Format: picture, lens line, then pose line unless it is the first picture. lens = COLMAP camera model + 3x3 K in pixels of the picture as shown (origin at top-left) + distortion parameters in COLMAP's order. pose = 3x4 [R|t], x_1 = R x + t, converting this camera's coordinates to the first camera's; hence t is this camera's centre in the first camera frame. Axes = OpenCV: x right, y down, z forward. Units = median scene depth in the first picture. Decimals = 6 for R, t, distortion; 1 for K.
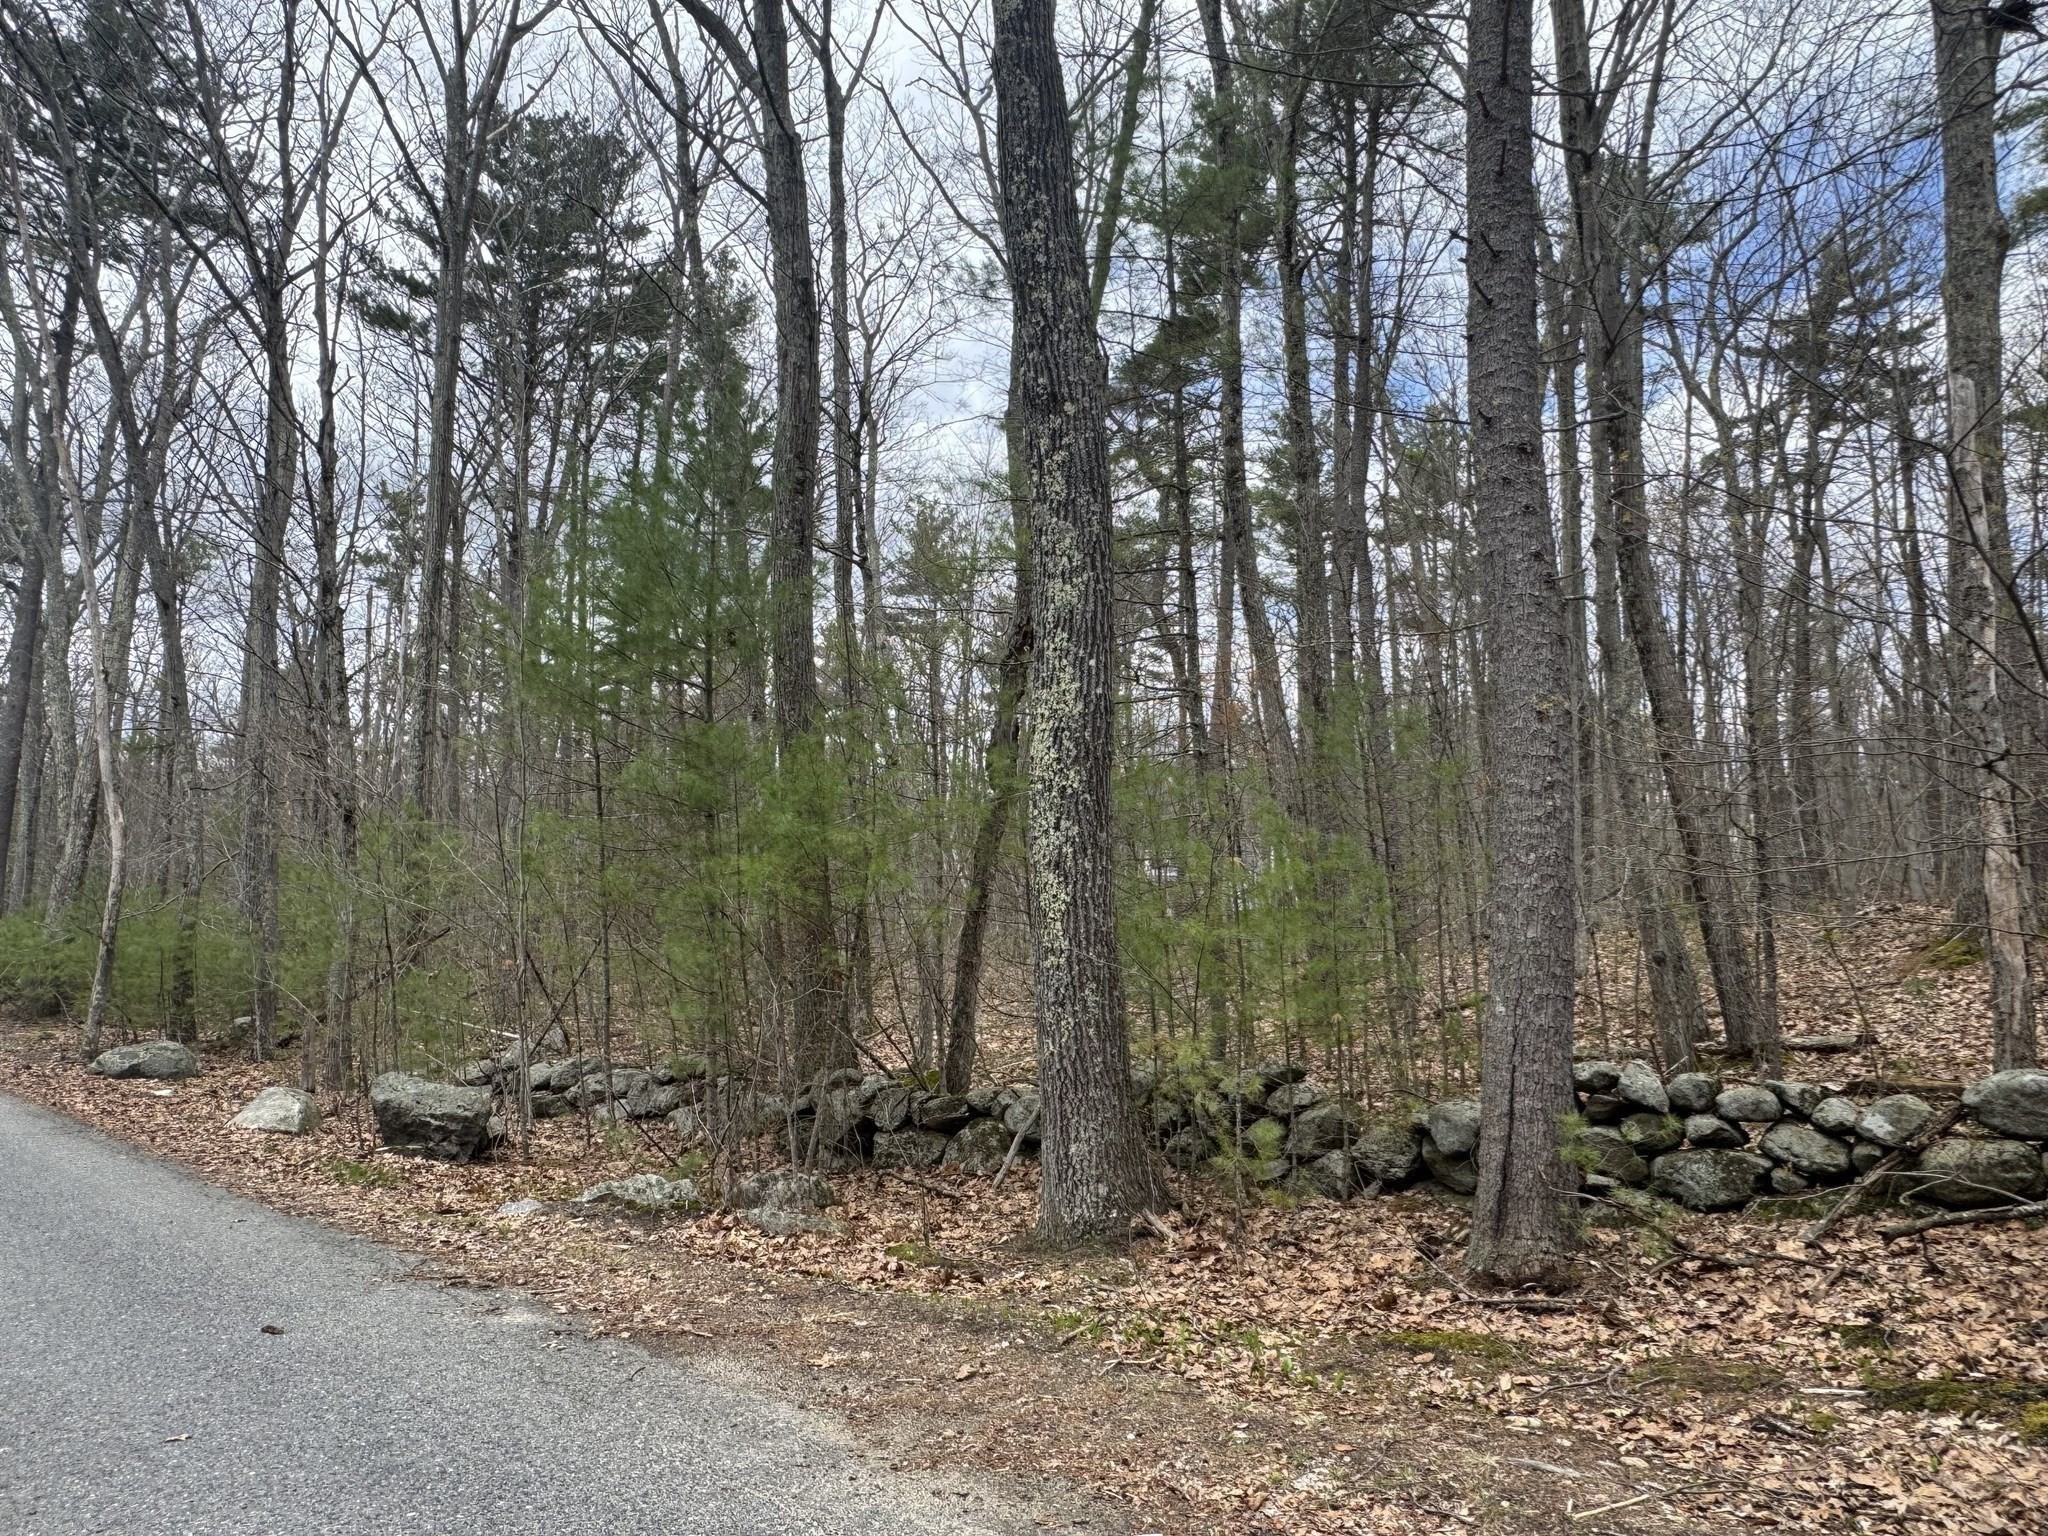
lens RADIAL K [[1311.1, 0, 1028.5], [0, 1311.1, 765.9], [0, 0, 1]] dist [-0.004597, 0.003573]
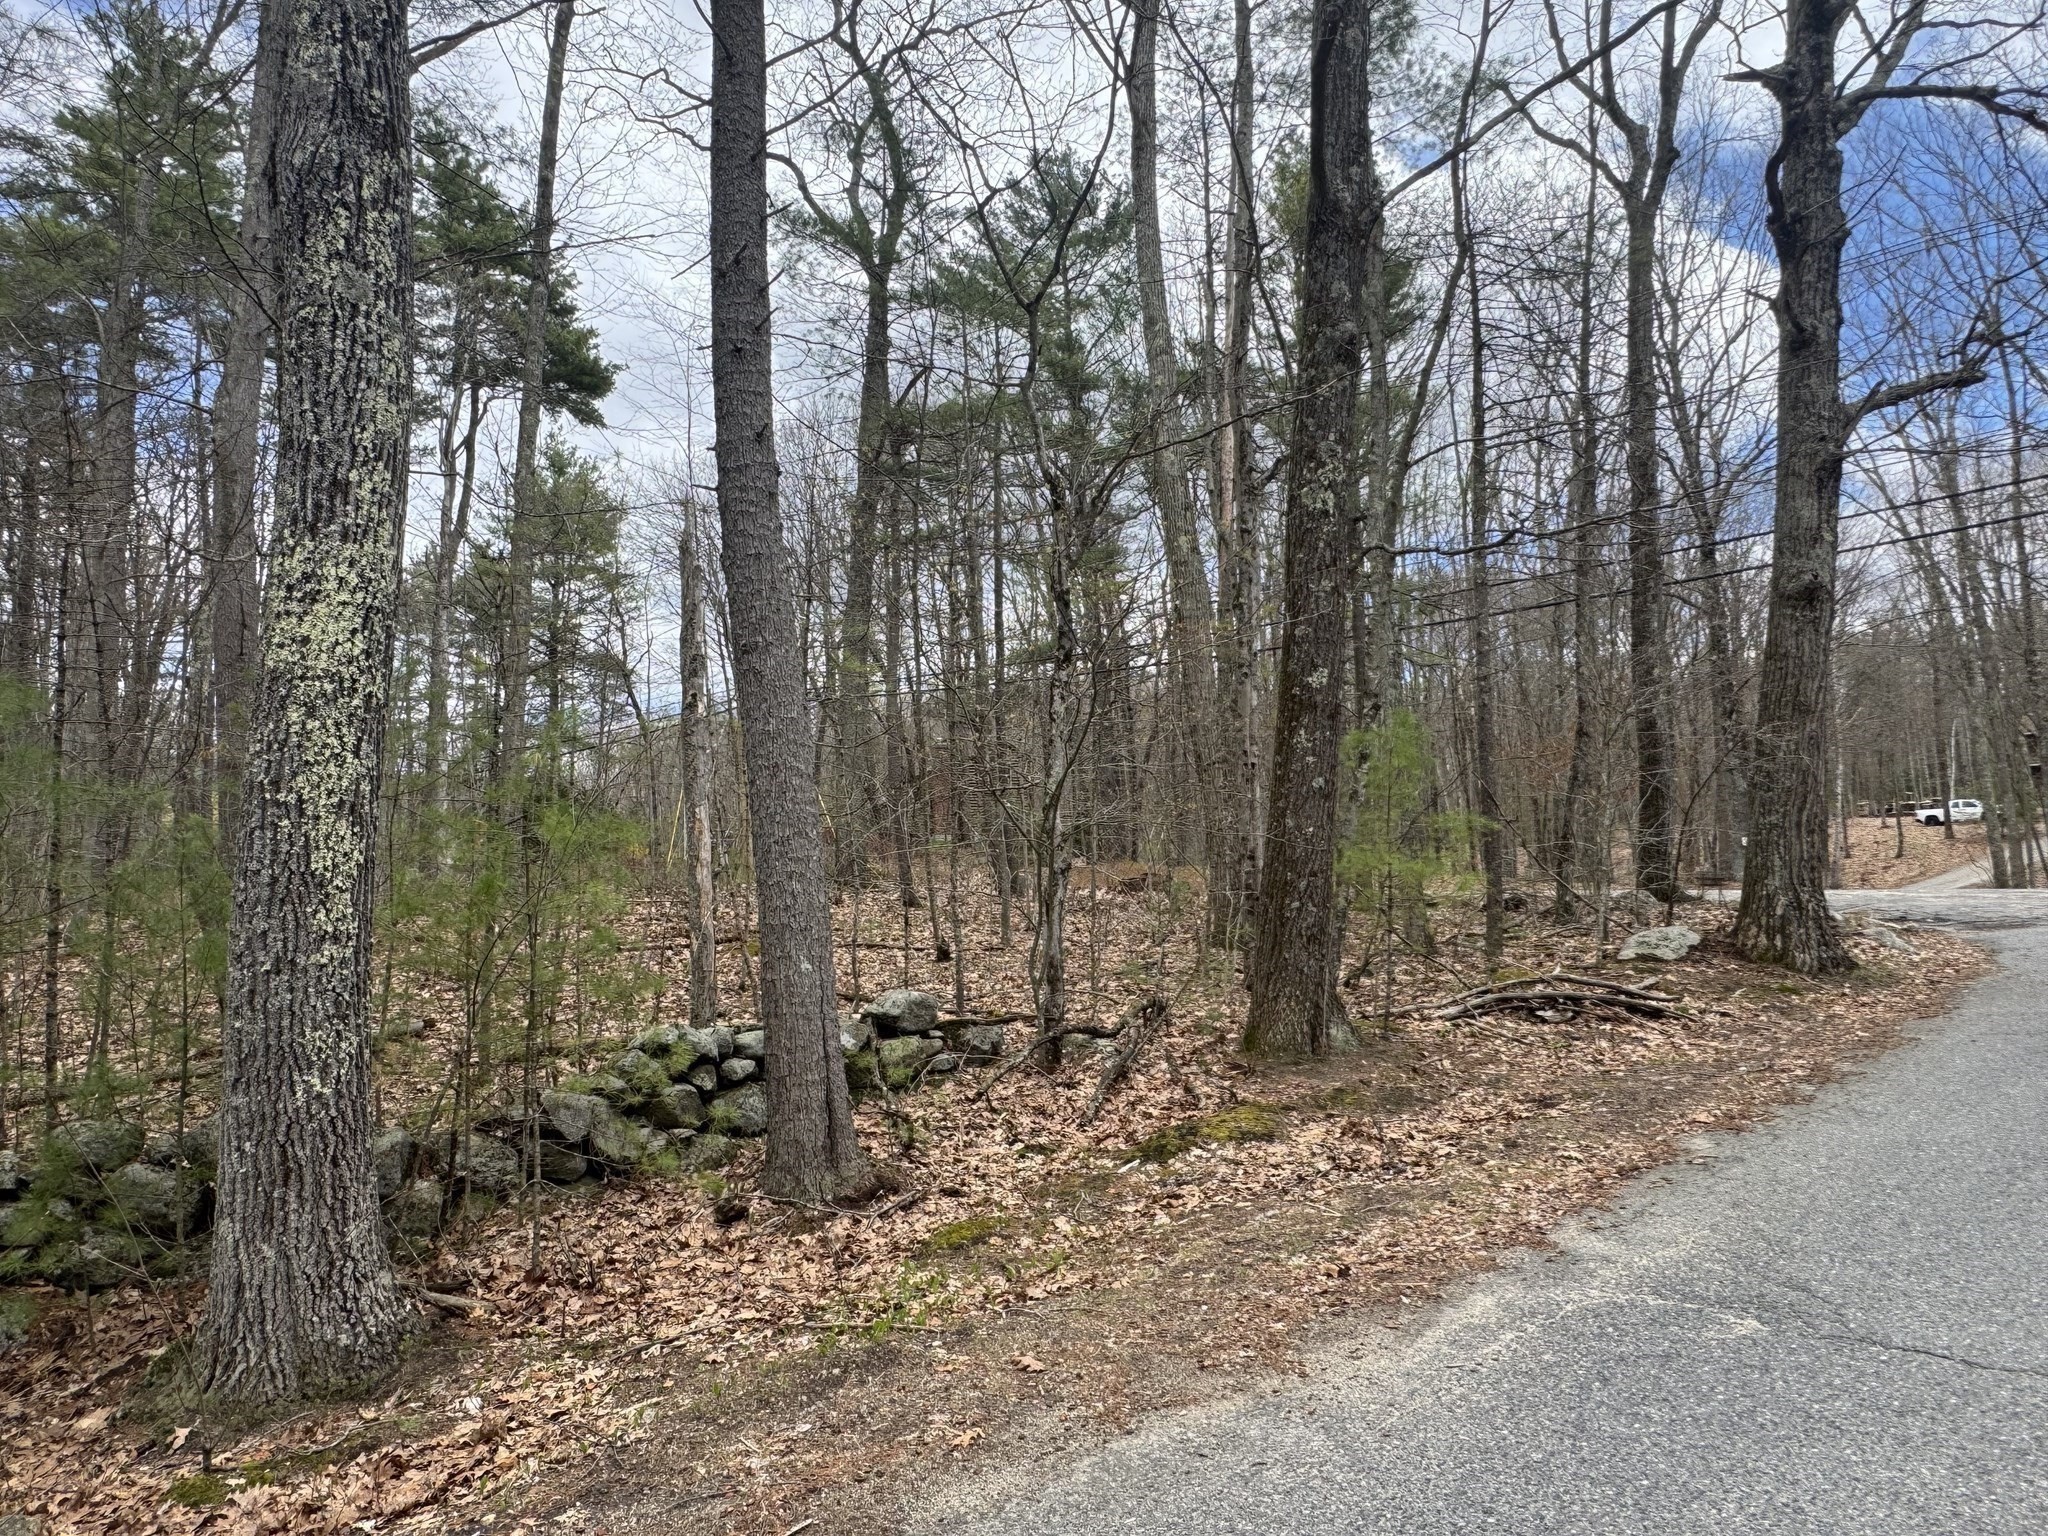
lens RADIAL K [[1311.1, 0, 1027.2], [0, 1311.1, 767.6], [0, 0, 1]] dist [-0.004597, 0.003573]
pose [[0.063153, 0.107703, 0.992175, -0.616468], [-0.079086, 0.991573, -0.102604, 0.095821], [-0.994865, -0.071987, 0.071138, 0.609760]]
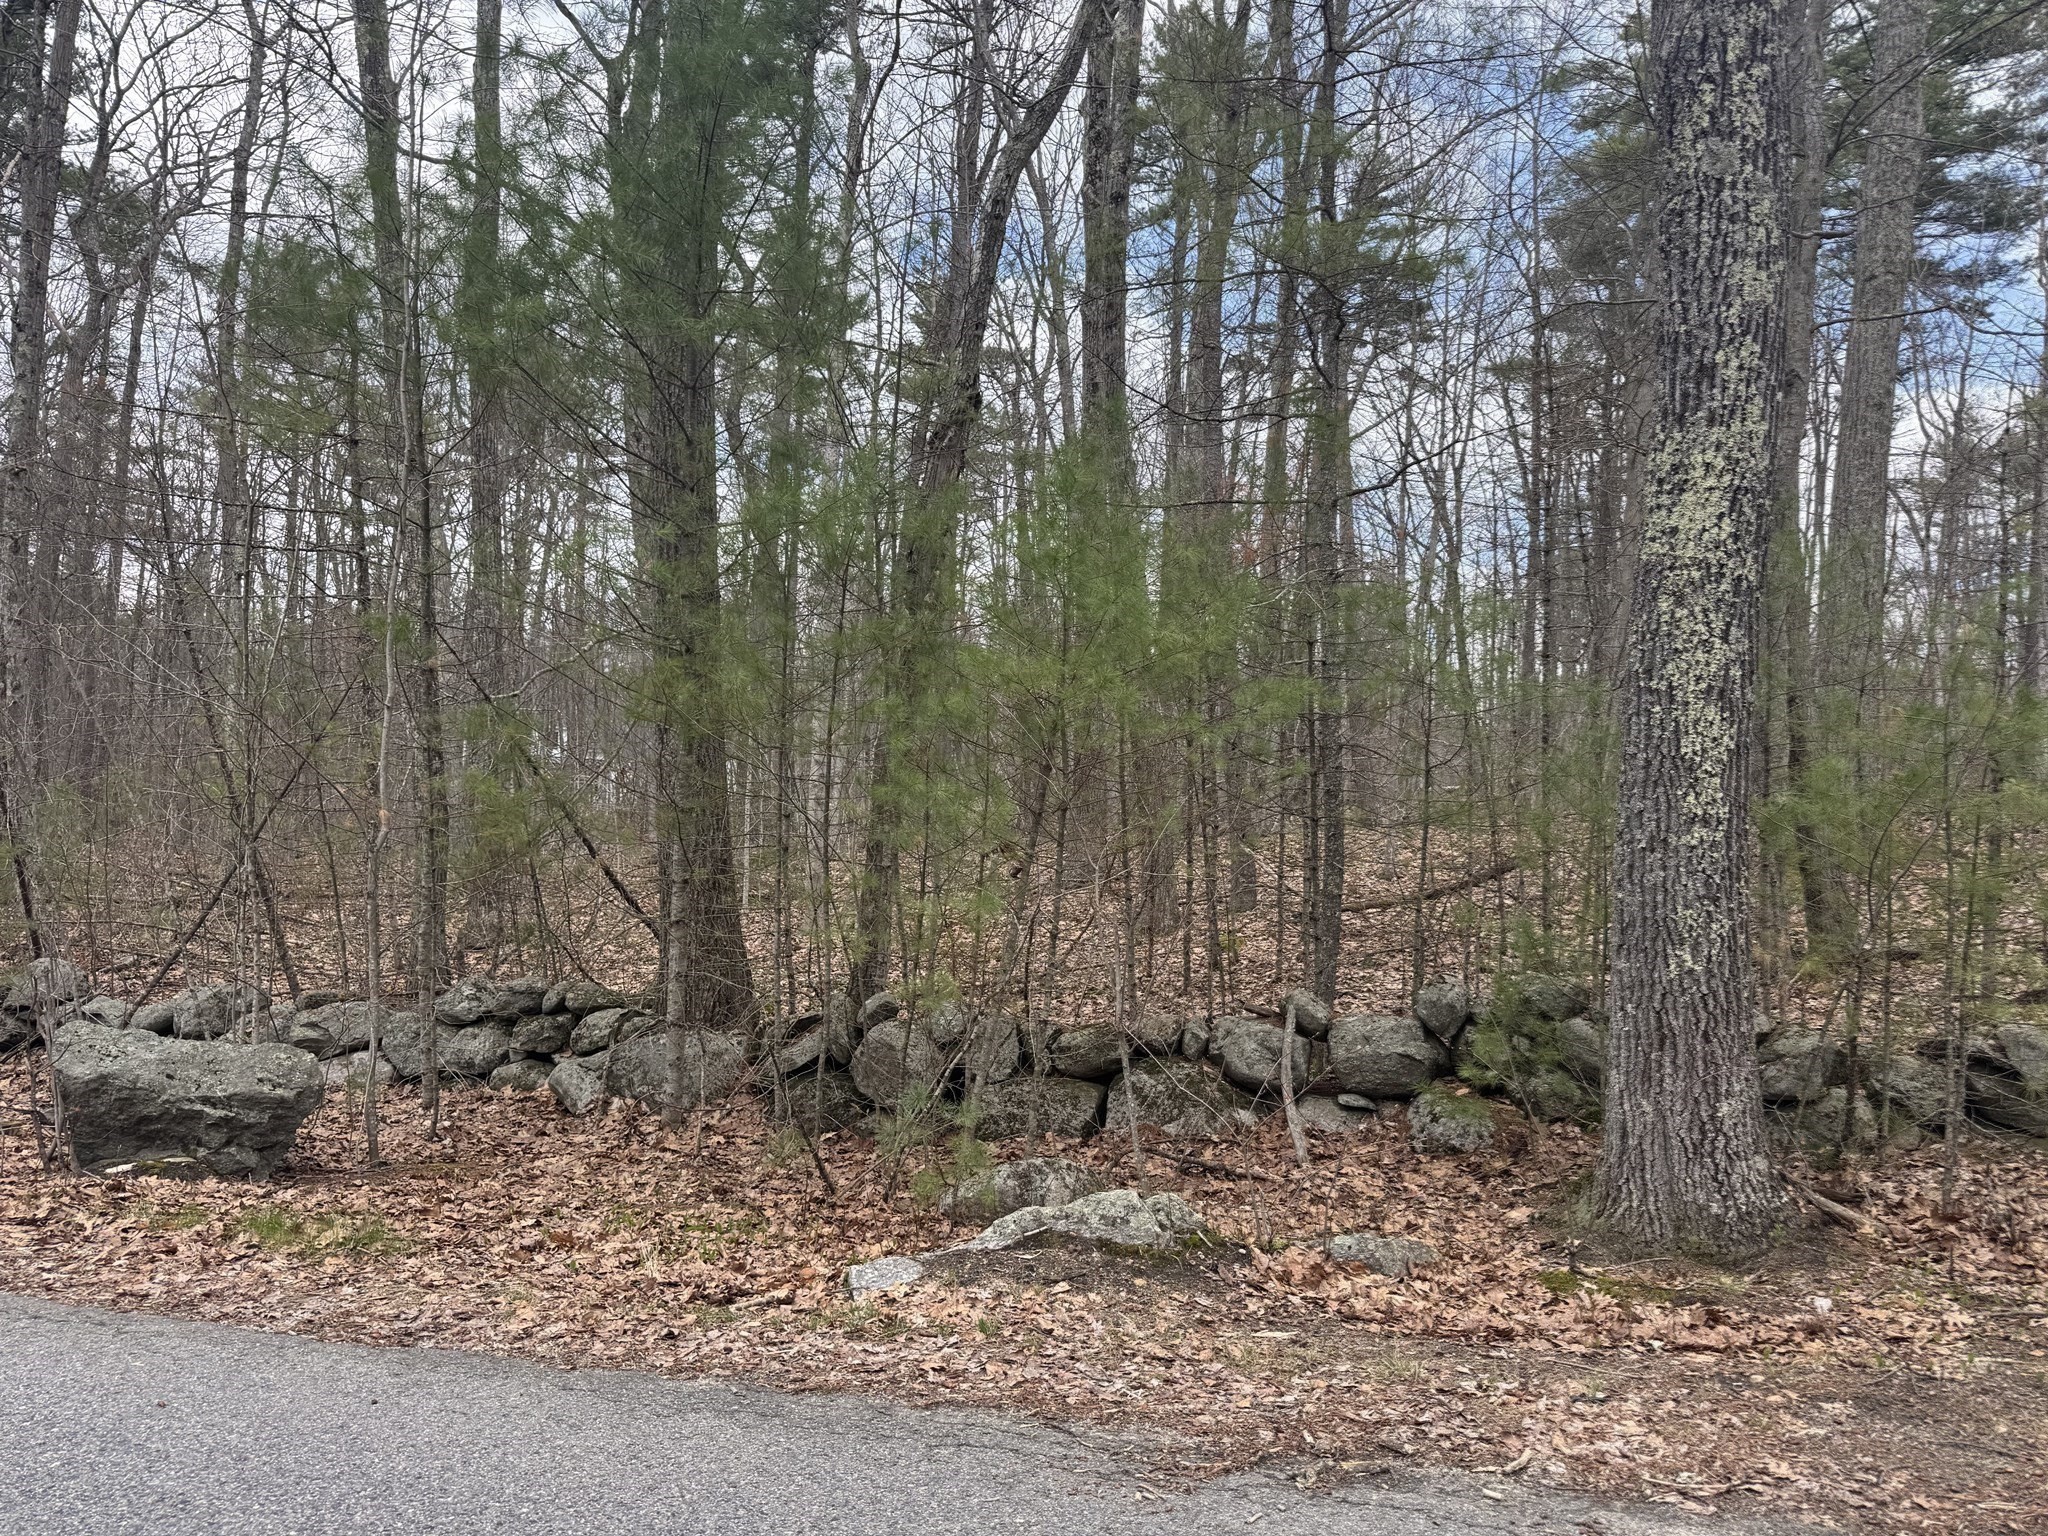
lens RADIAL K [[1457.7, 0, 1025.6], [0, 1457.7, 781.0], [0, 0, 1]] dist [0.005703, -0.003106]
pose [[0.893475, 0.045839, 0.446768, -0.622670], [-0.086074, 0.993815, 0.070169, 0.097644], [-0.440788, -0.101150, 0.891894, 0.485565]]
